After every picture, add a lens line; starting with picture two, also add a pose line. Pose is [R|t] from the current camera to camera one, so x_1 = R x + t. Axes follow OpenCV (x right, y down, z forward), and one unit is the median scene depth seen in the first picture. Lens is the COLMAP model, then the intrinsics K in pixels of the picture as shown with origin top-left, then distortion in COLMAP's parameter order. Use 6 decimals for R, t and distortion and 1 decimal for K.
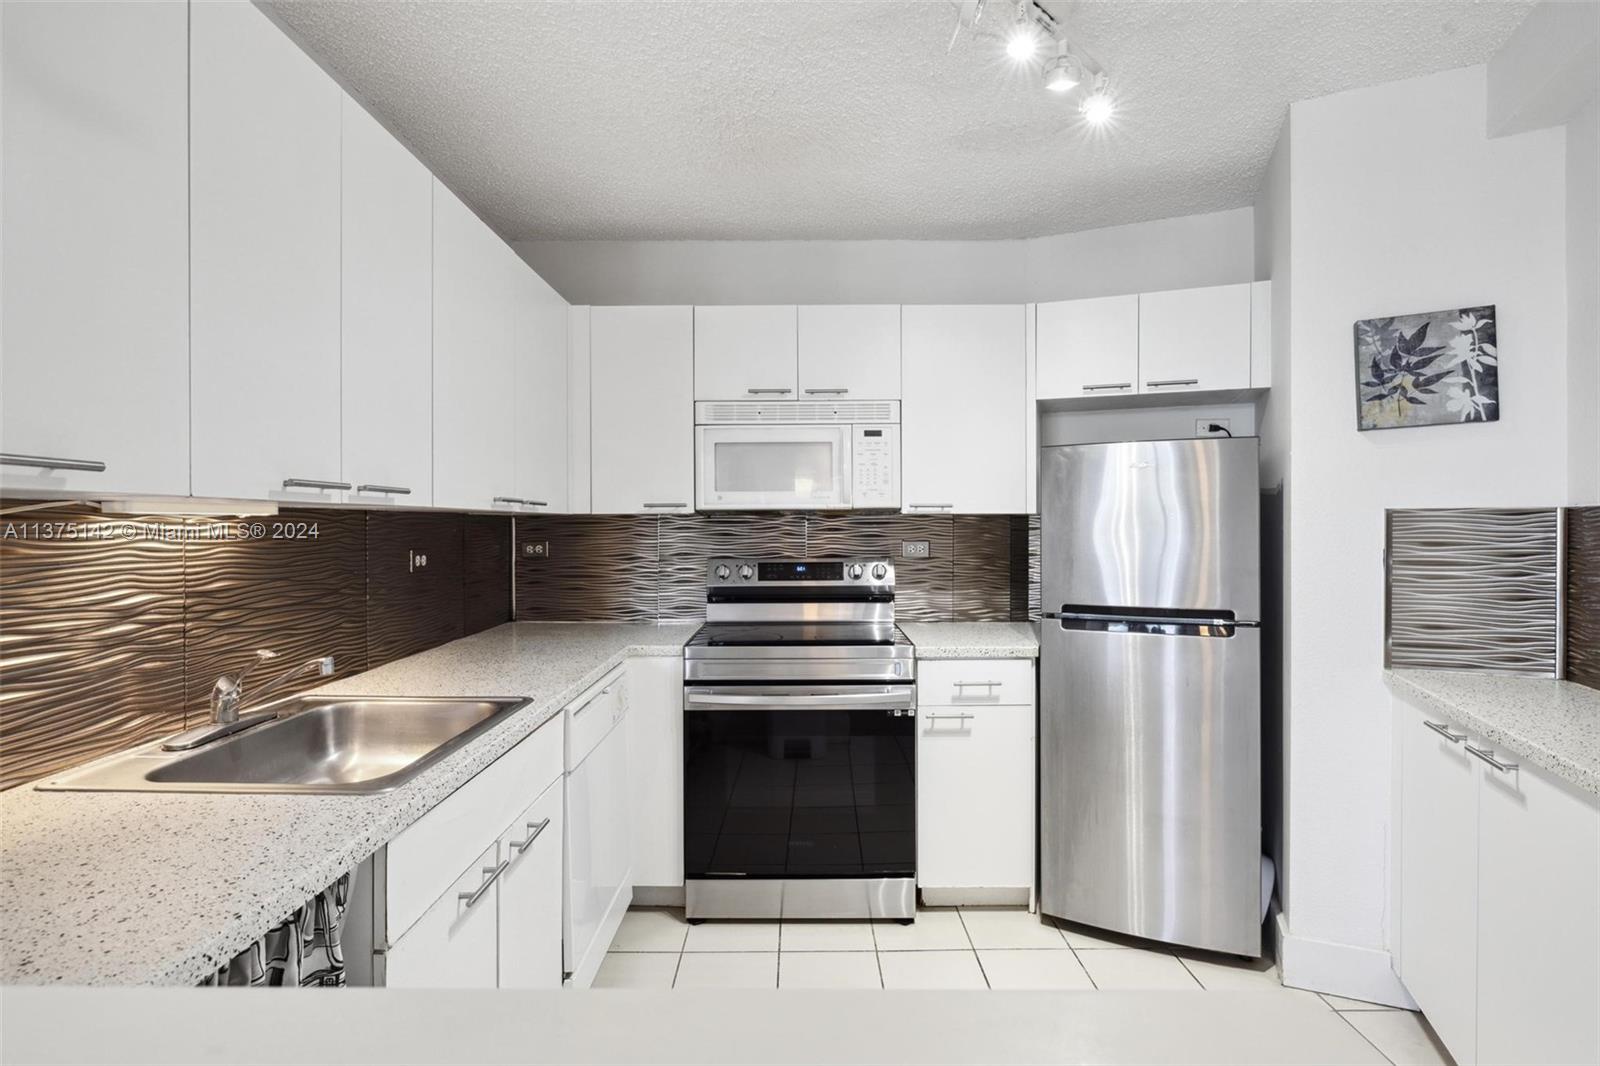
lens RADIAL K [[761.0, 0, 803.5], [0, 761.0, 533.6], [0, 0, 1]] dist [-0.008683, 0.000229]
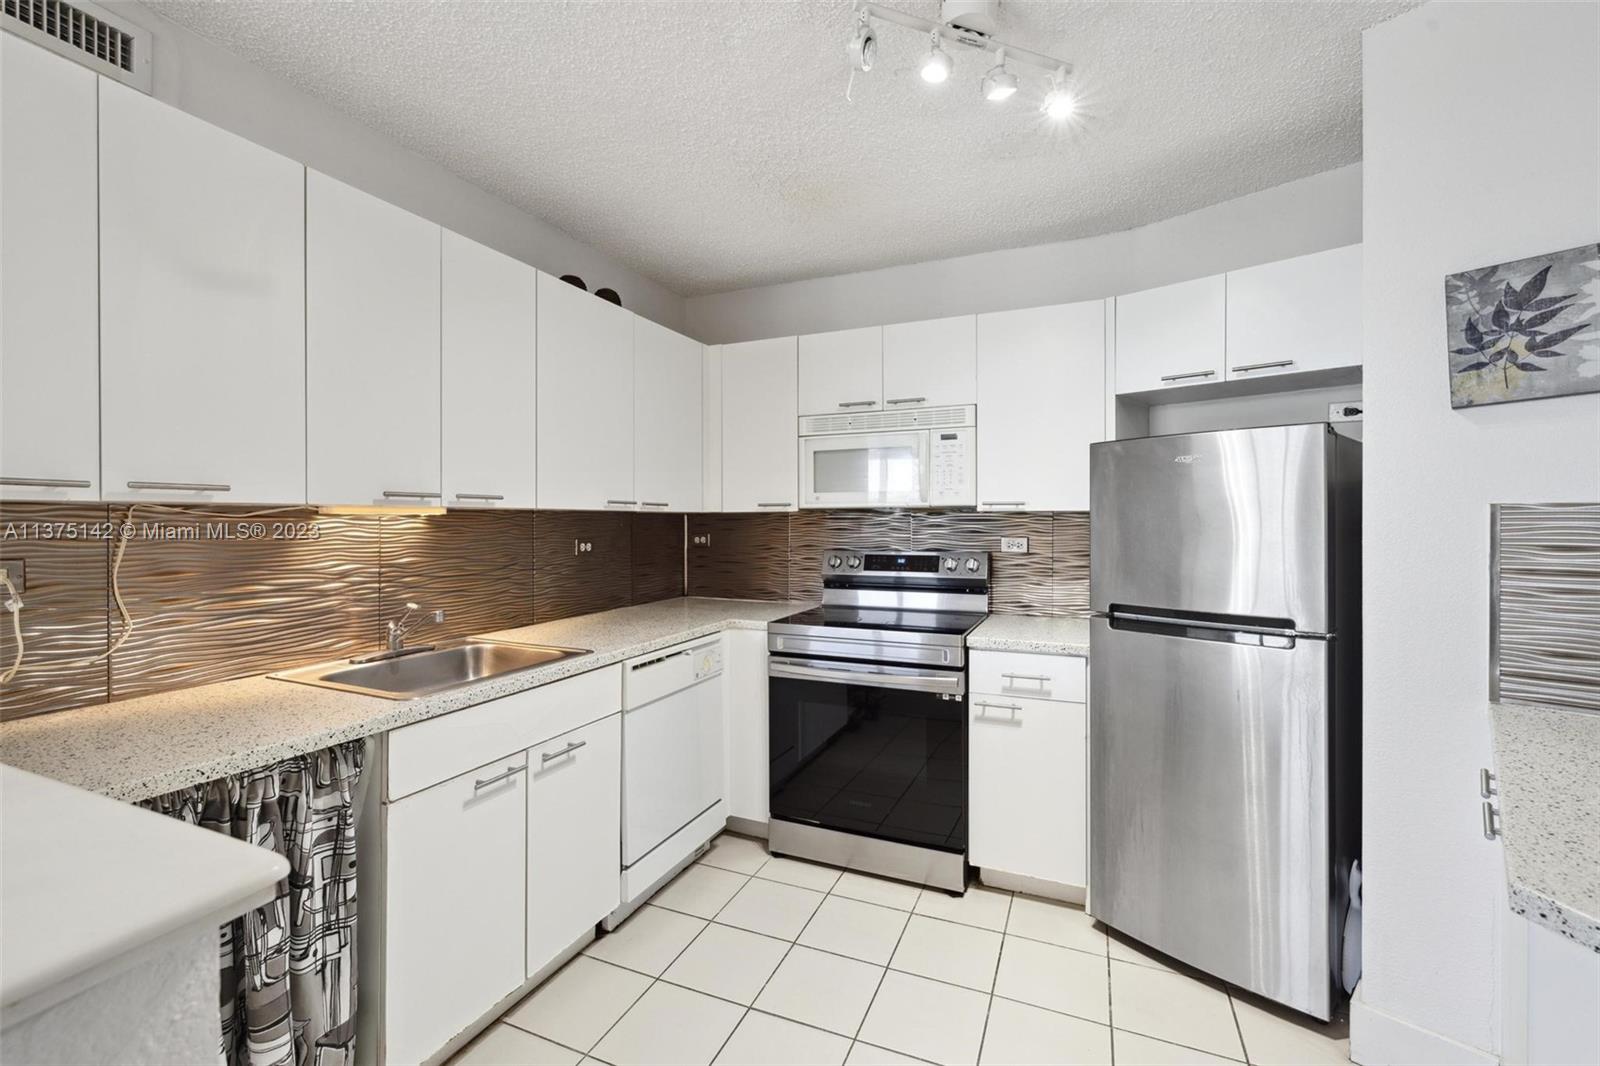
lens RADIAL K [[682.0, 0, 798.5], [0, 682.0, 526.1], [0, 0, 1]] dist [-0.000481, 0.000037]
pose [[0.916322, 0.005448, -0.400404, 0.317920], [-0.006511, 0.999978, -0.001294, -0.002933], [0.400388, 0.003793, 0.916338, 0.033395]]
